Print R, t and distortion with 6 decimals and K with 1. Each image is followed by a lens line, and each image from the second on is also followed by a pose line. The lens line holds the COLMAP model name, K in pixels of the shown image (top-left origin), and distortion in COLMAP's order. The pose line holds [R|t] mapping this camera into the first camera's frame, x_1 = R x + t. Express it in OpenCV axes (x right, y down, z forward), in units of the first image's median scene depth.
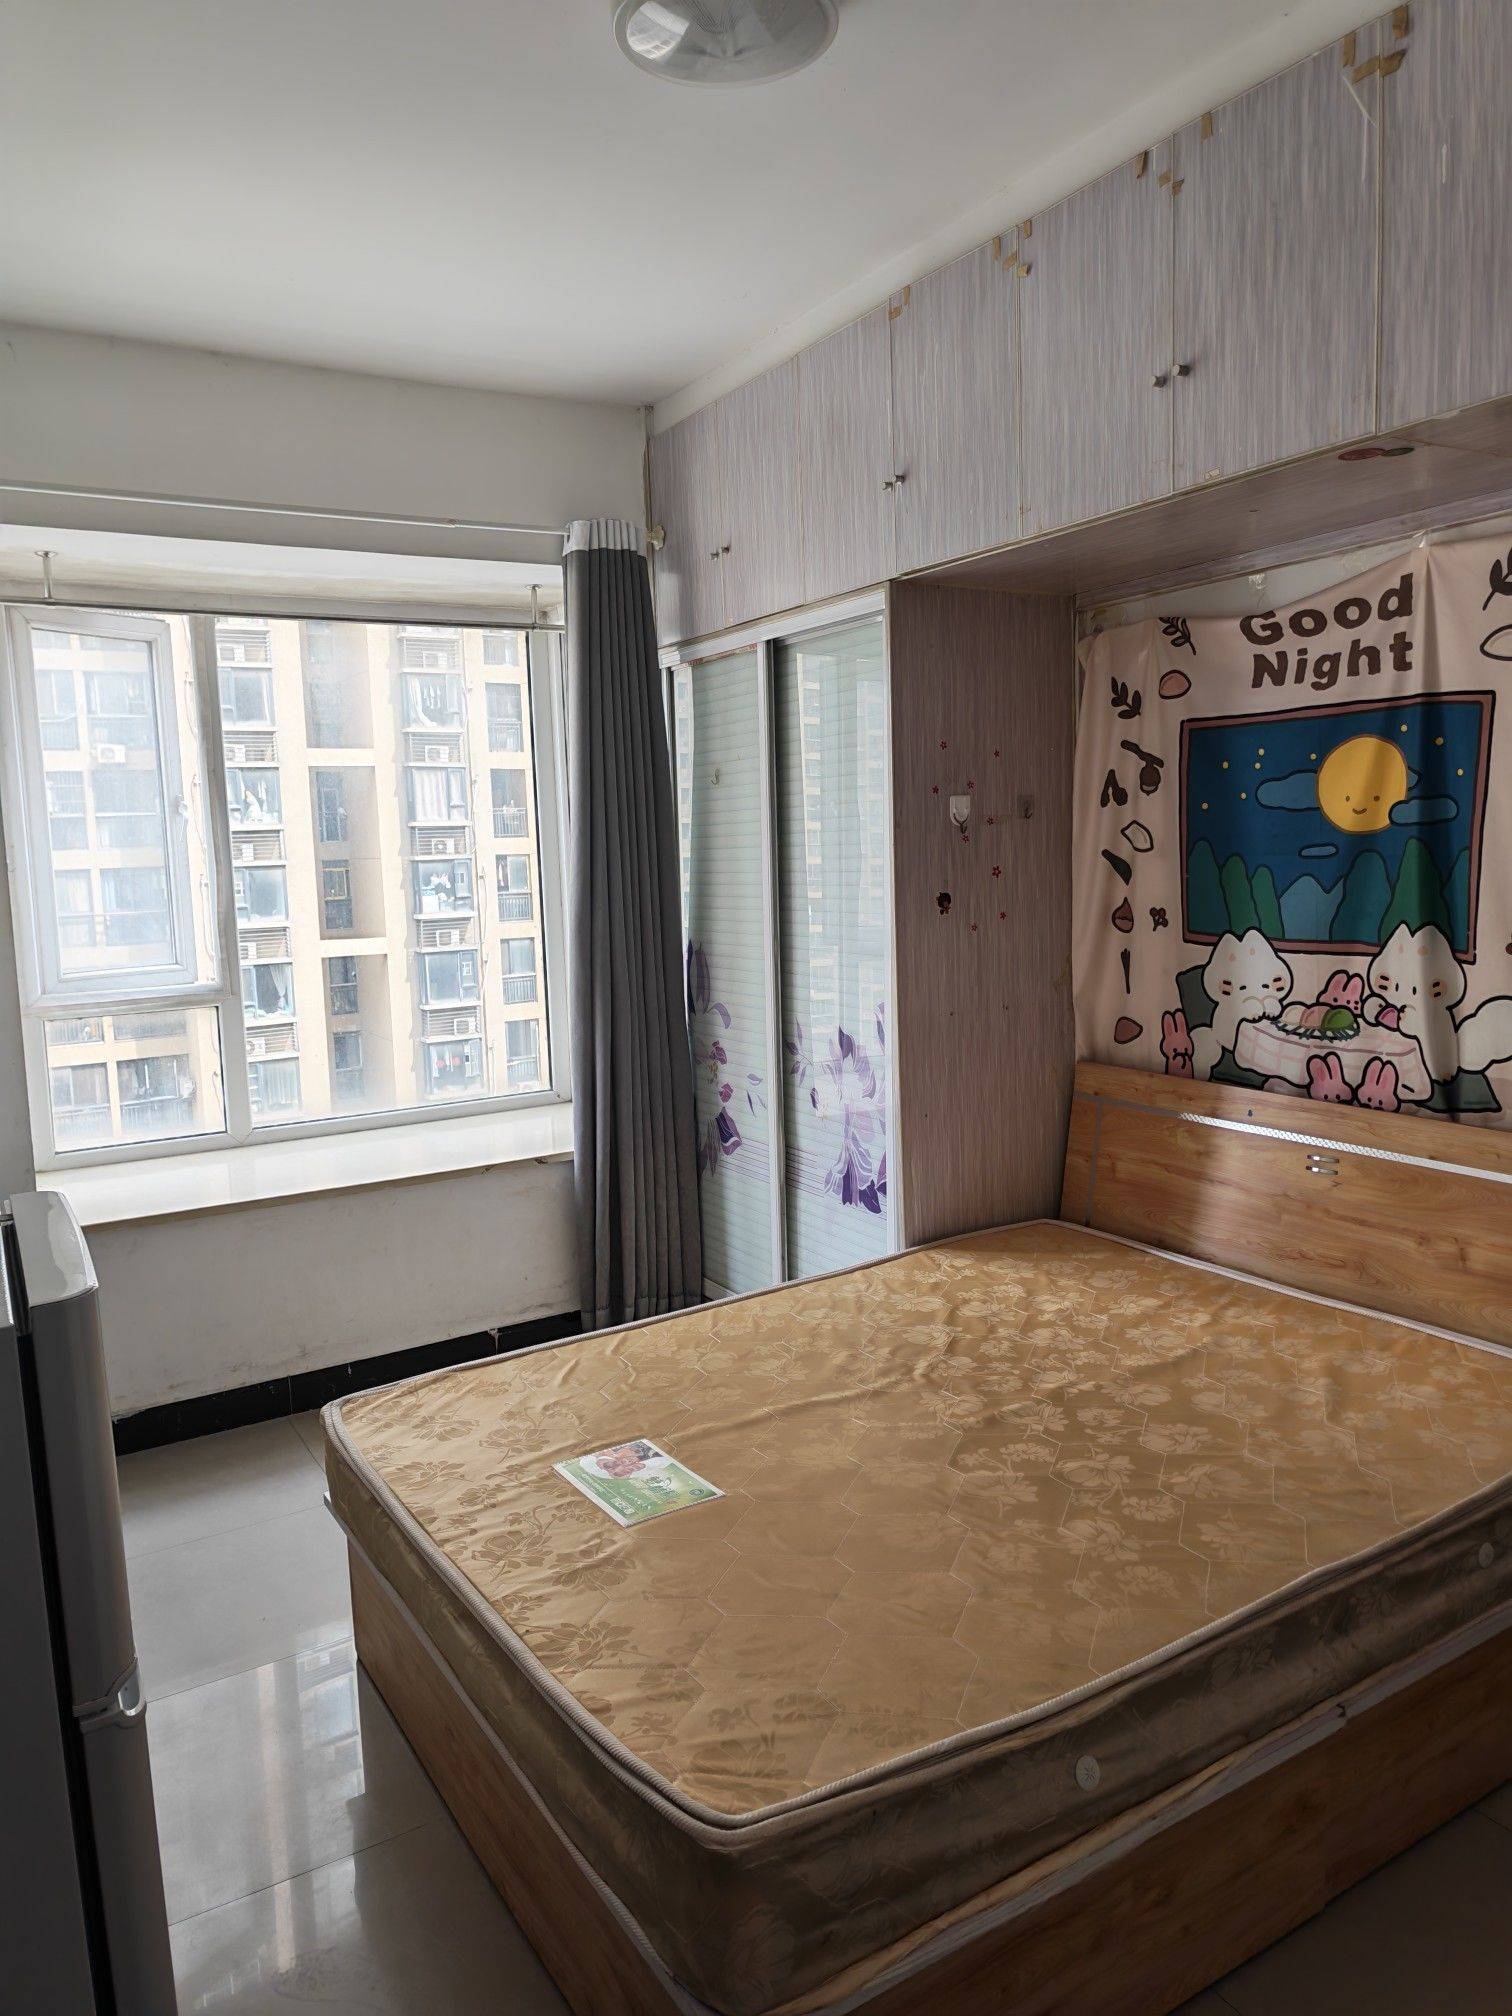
lens RADIAL K [[1417.5, 0, 757.3], [0, 1417.5, 1012.1], [0, 0, 1]] dist [-0.001207, 0.001697]
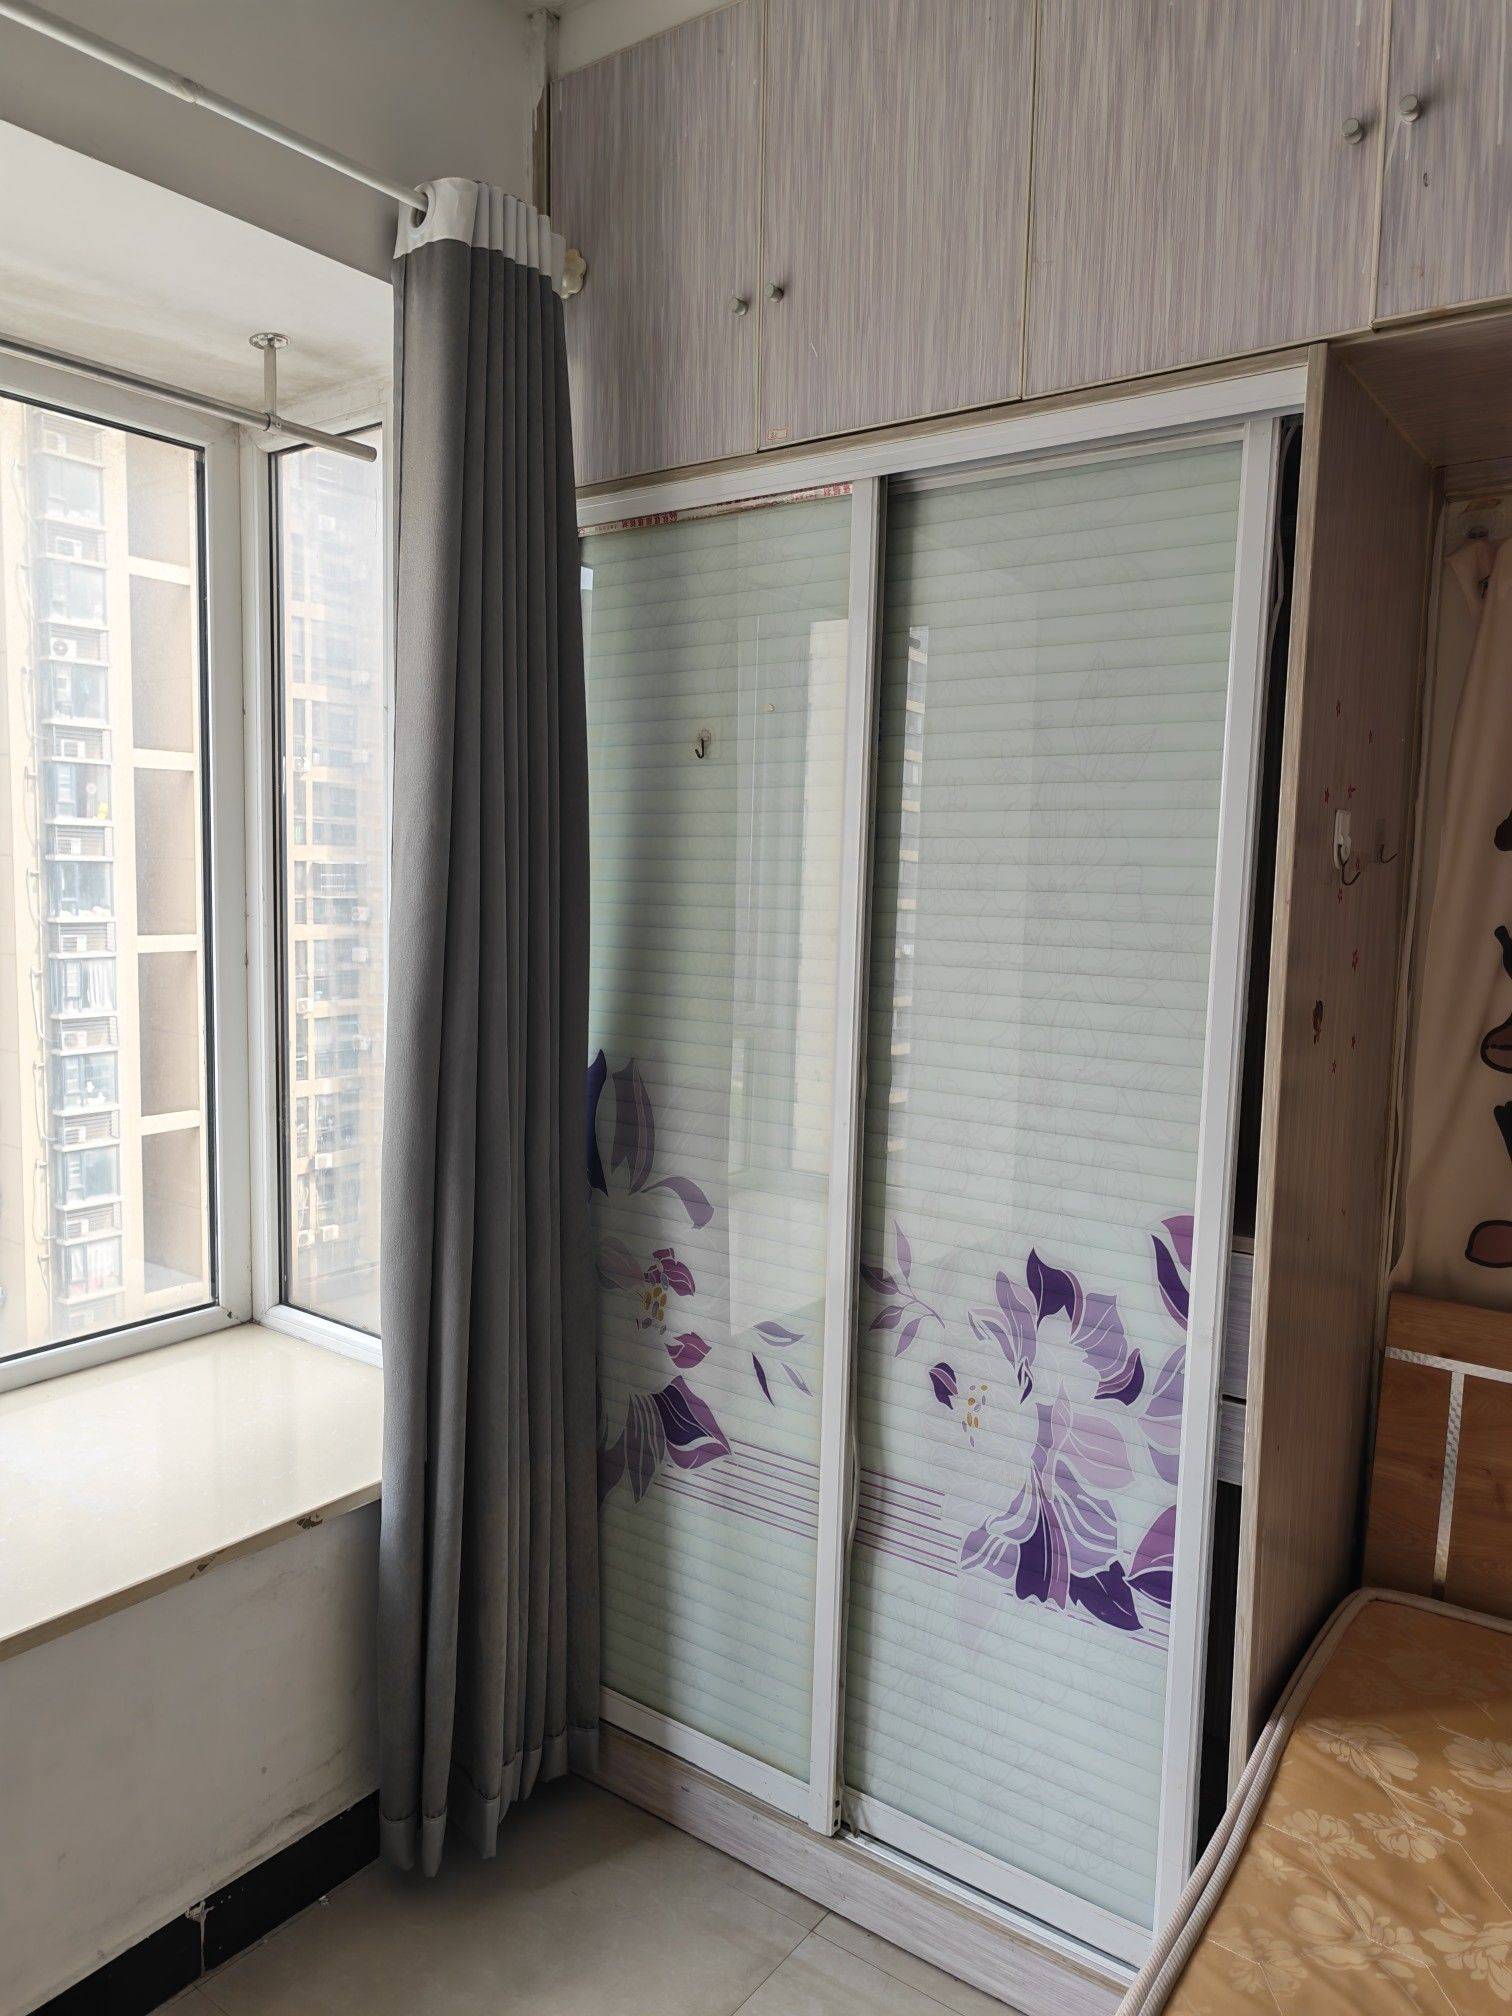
lens RADIAL K [[1417.5, 0, 756.4], [0, 1417.5, 1008.3], [0, 0, 1]] dist [-0.001207, 0.001697]
pose [[0.921170, 0.016271, 0.388820, -0.218647], [-0.006999, 0.999657, -0.025251, -0.059768], [-0.389097, 0.020539, 0.920968, 0.544438]]
